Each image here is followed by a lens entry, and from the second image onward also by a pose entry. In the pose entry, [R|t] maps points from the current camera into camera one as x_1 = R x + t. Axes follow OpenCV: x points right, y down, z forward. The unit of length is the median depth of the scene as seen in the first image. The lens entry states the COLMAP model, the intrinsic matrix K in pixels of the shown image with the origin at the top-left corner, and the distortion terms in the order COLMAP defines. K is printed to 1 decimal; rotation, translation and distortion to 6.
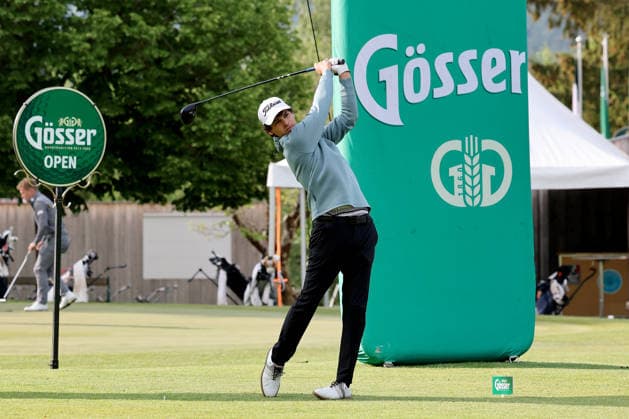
lens RADIAL K [[4429.9, 0, 275.1], [0, 4429.9, 228.1], [0, 0, 1]] dist [3.080038, 0.000000]
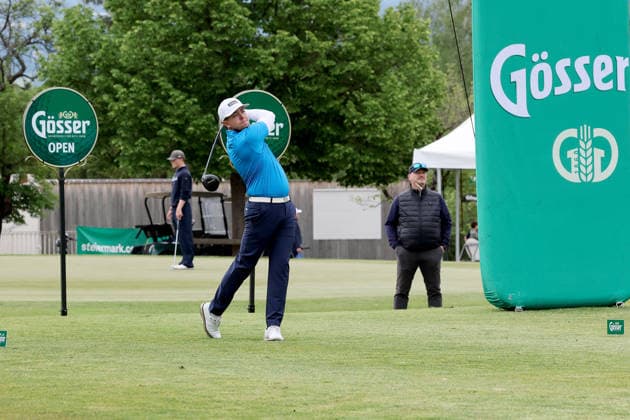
lens RADIAL K [[4437.0, 0, 329.5], [0, 4437.0, 213.4], [0, 0, 1]] dist [3.080038, 0.000000]
pose [[0.998754, -0.005226, -0.049623, 0.035752], [0.005311, 0.999985, 0.001589, 0.001601], [0.049614, -0.001850, 0.998767, -0.262750]]
